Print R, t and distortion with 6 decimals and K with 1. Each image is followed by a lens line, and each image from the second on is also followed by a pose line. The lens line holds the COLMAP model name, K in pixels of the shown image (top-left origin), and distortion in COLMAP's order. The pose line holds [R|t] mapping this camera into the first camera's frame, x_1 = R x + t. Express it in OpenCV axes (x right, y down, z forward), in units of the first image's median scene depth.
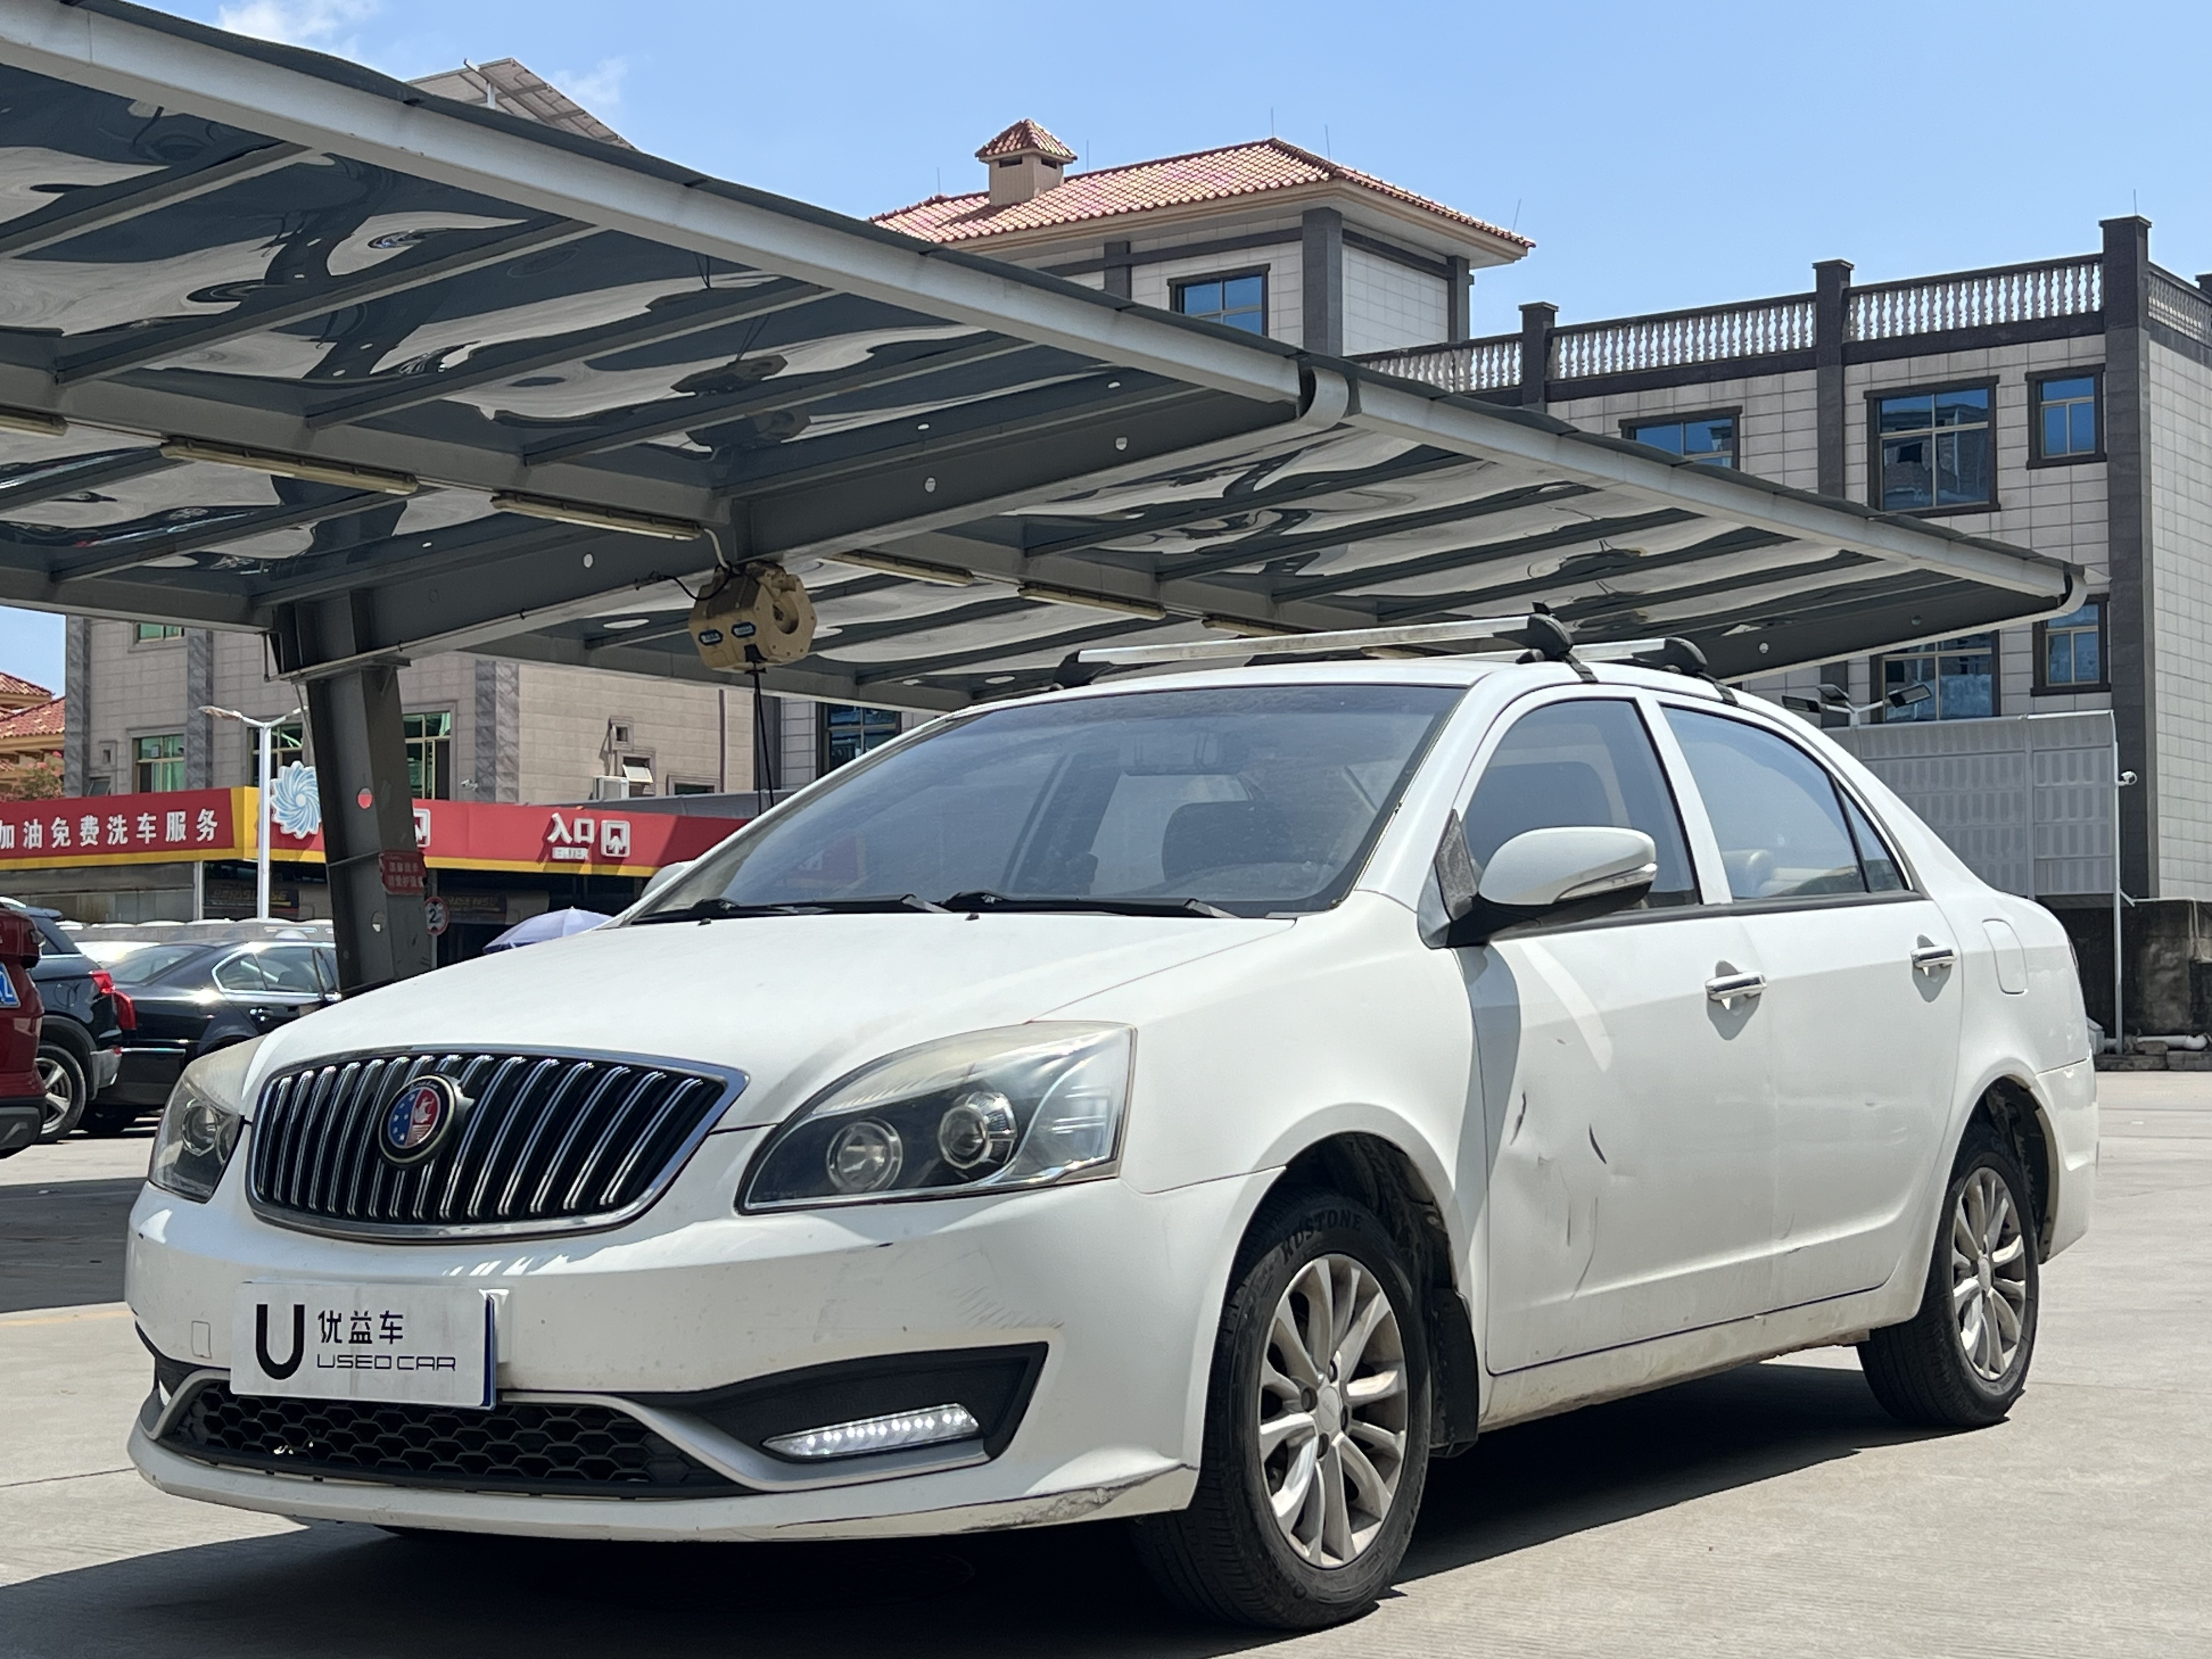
lens RADIAL K [[3547.7, 0, 1100.4], [0, 3547.7, 822.5], [0, 0, 1]] dist [0.114637, 0.000000]
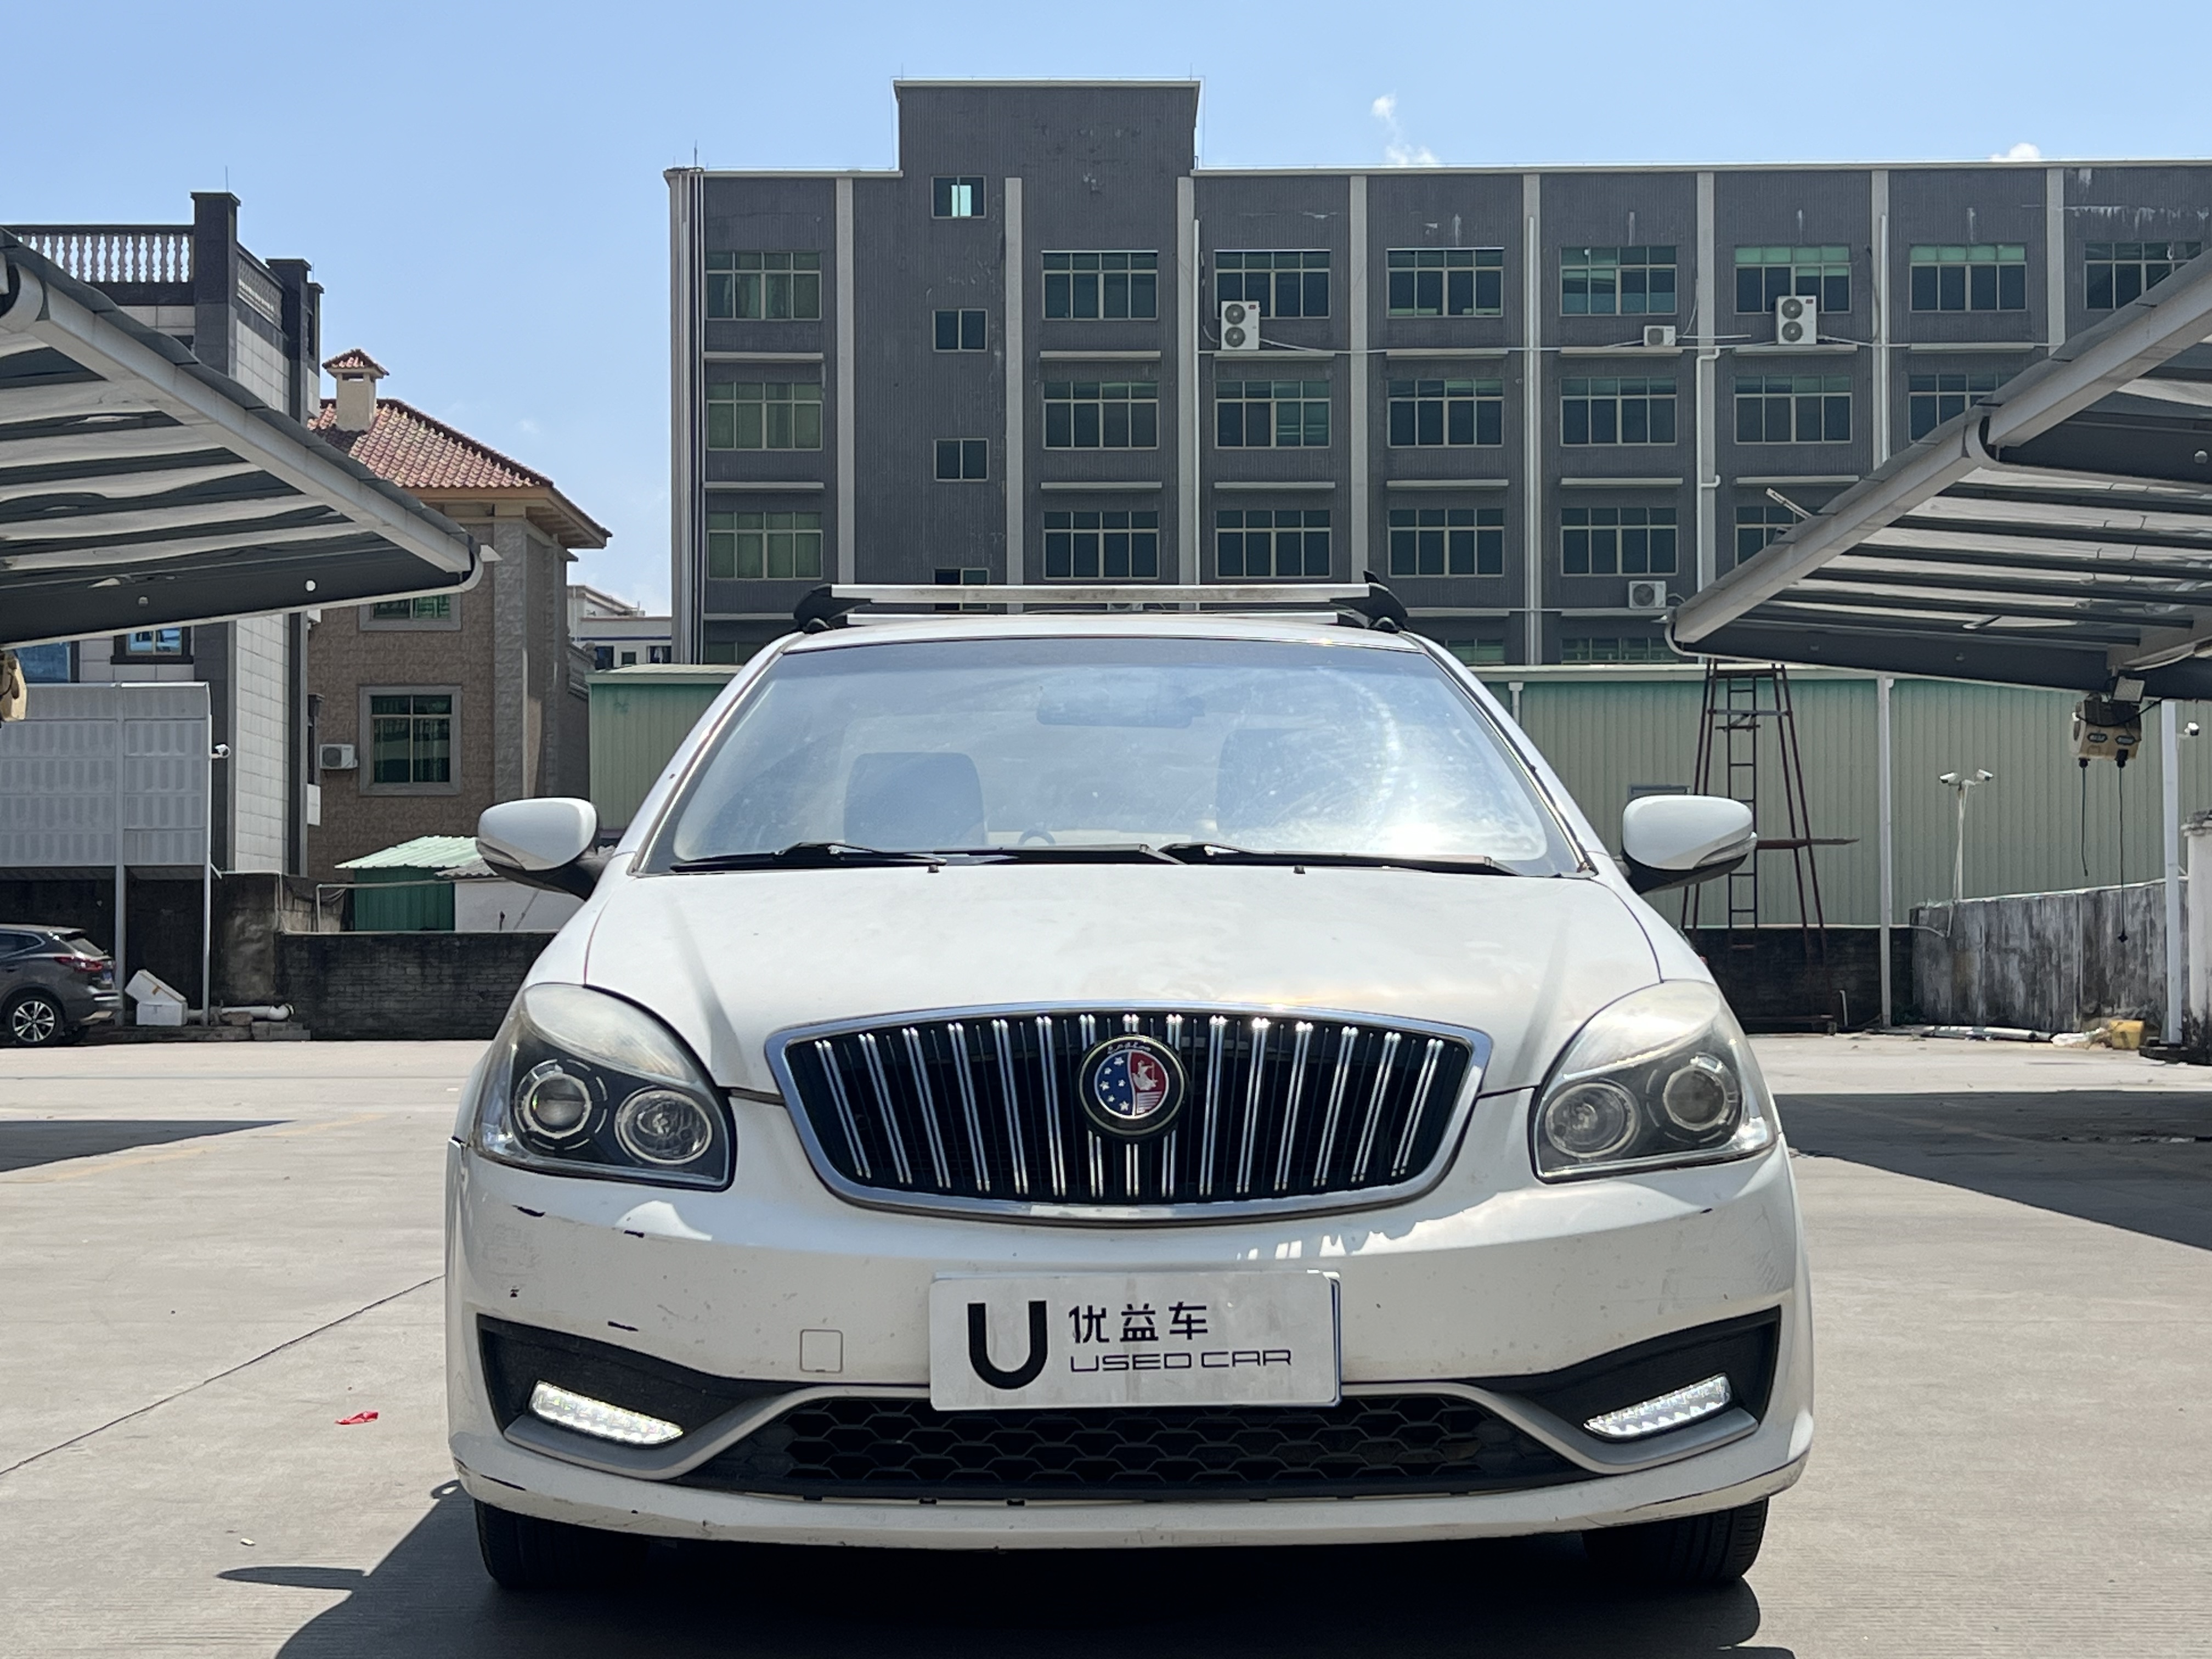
lens RADIAL K [[3547.7, 0, 1106.8], [0, 3547.7, 827.2], [0, 0, 1]] dist [0.114637, 0.000000]
pose [[0.819859, 0.028925, 0.571834, -0.086617], [-0.033884, 0.999424, -0.001974, 0.002648], [-0.571561, -0.017758, 0.820367, 0.035349]]
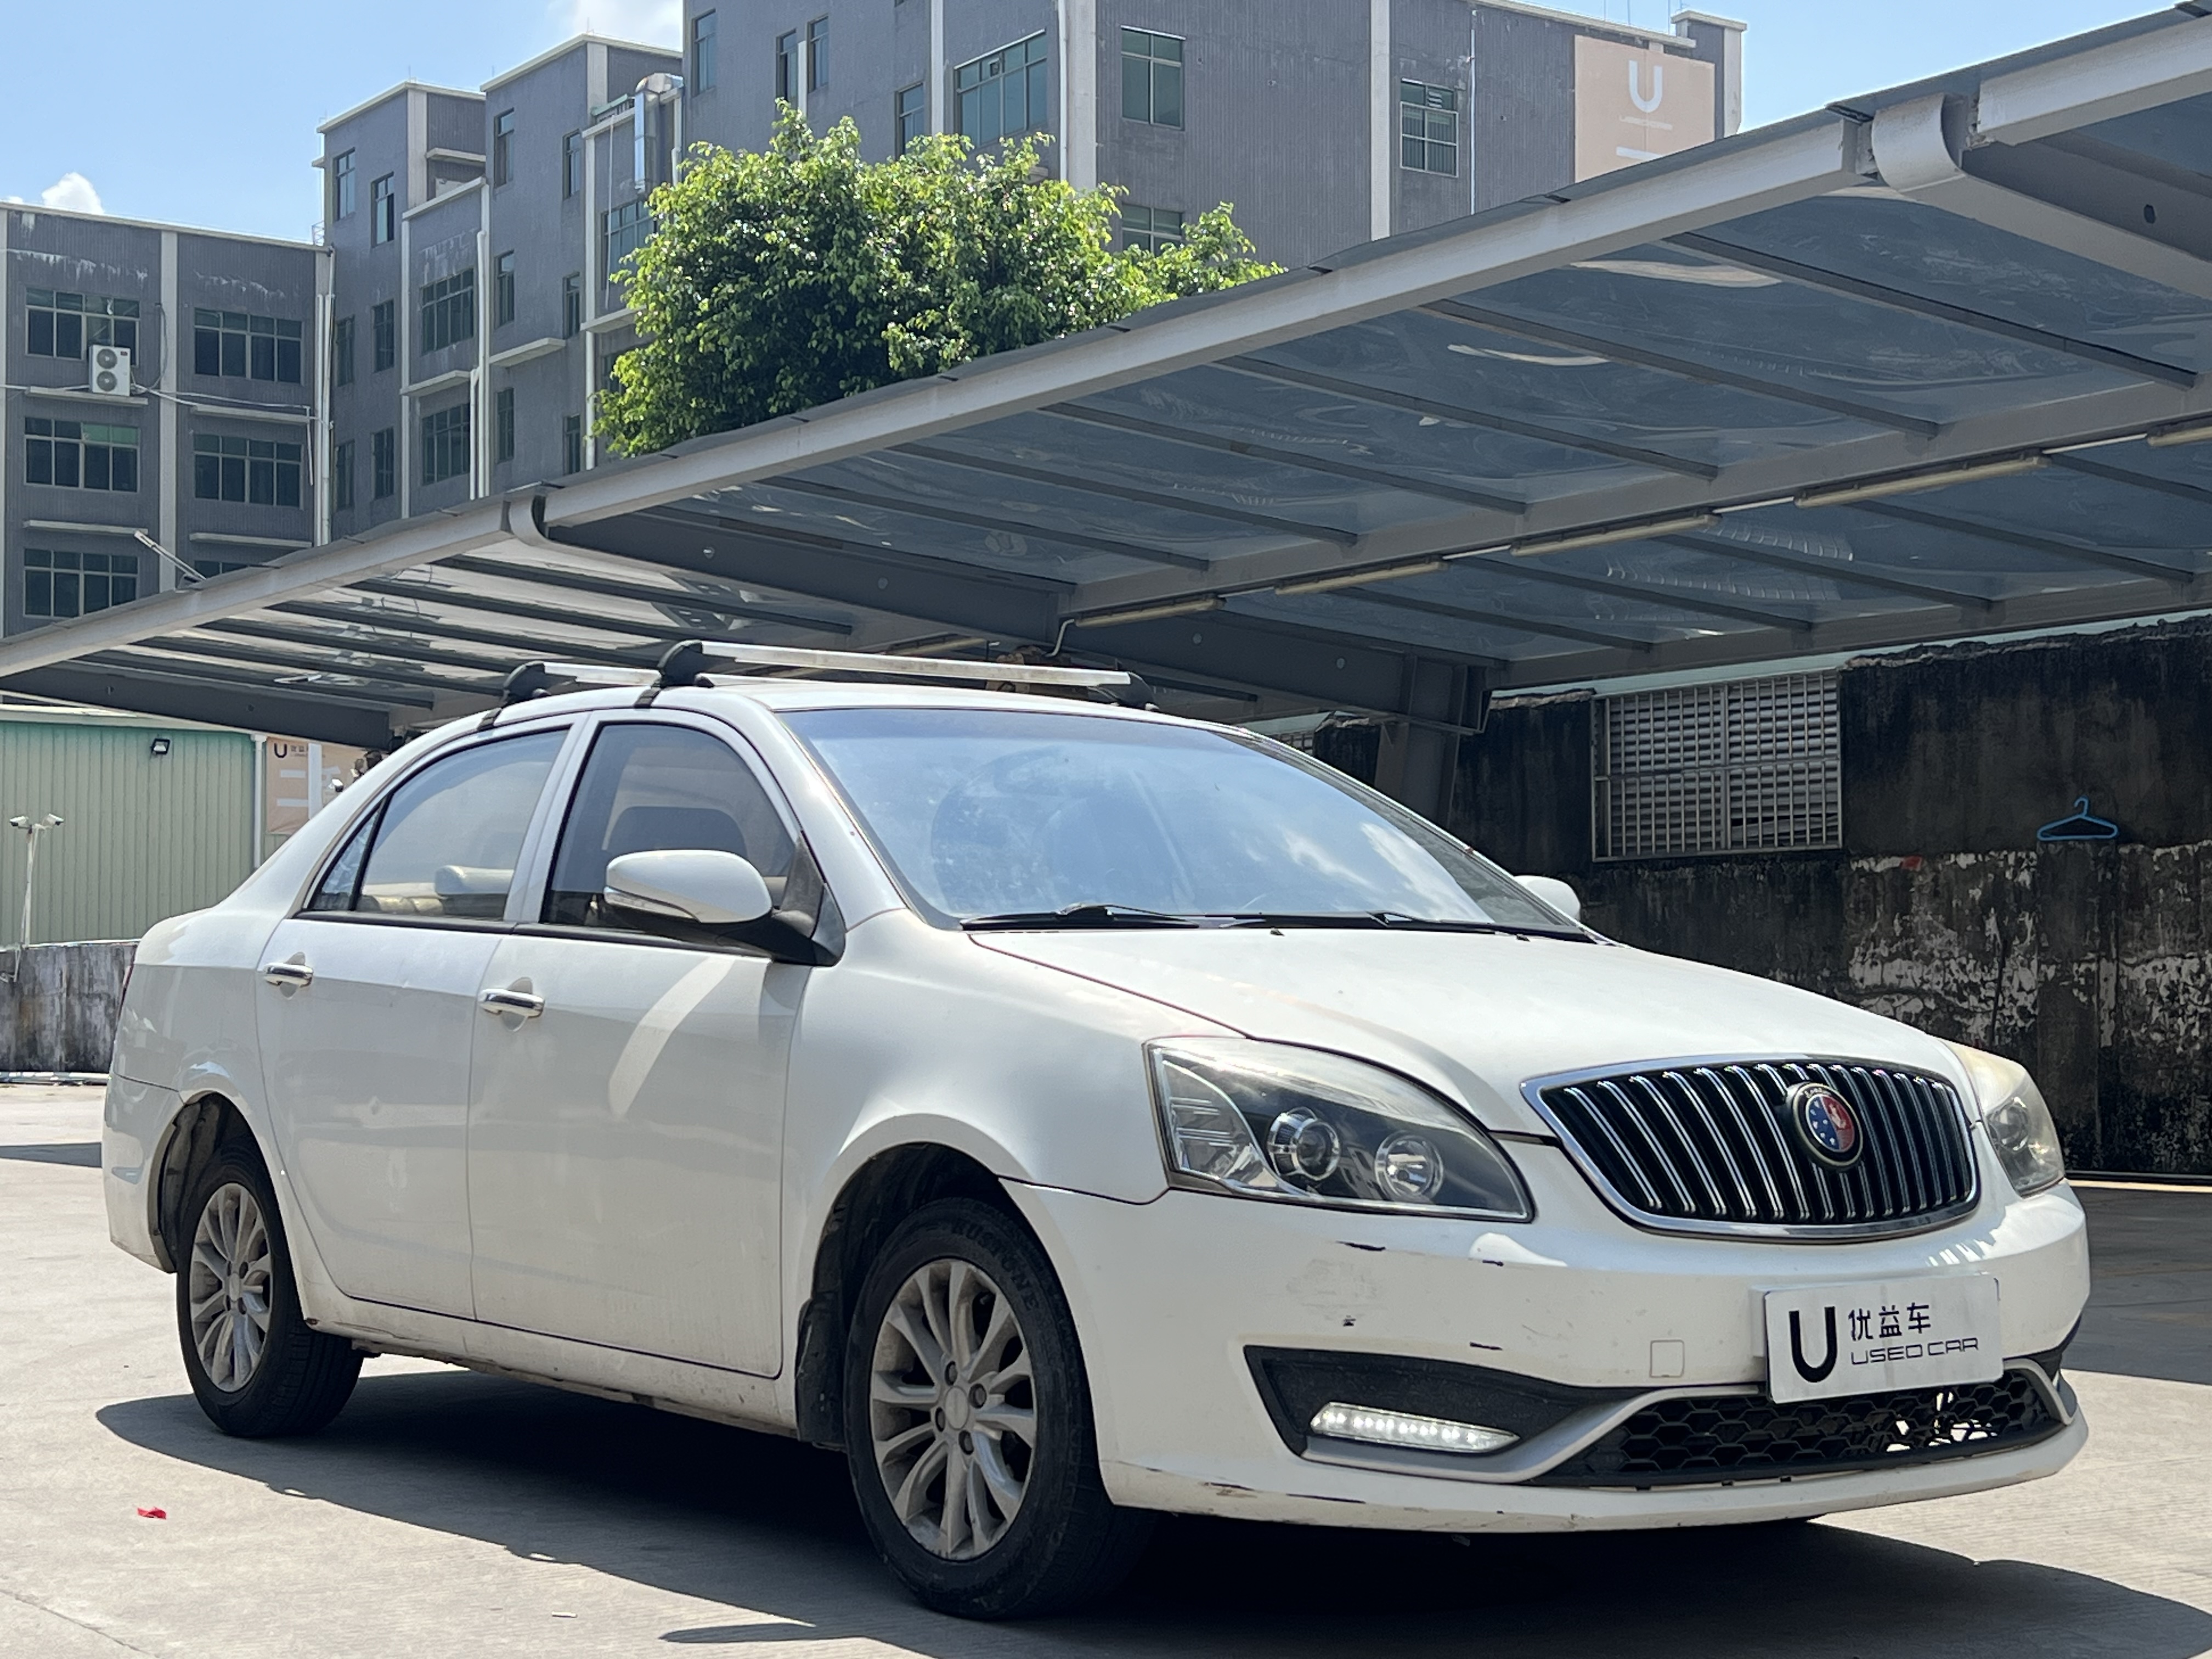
lens RADIAL K [[3547.7, 0, 1095.0], [0, 3547.7, 836.8], [0, 0, 1]] dist [0.114637, 0.000000]
pose [[0.337493, 0.054286, 0.939761, -0.155603], [-0.052326, 0.997874, -0.038851, 0.006281], [-0.939873, -0.036062, 0.339616, 0.105056]]
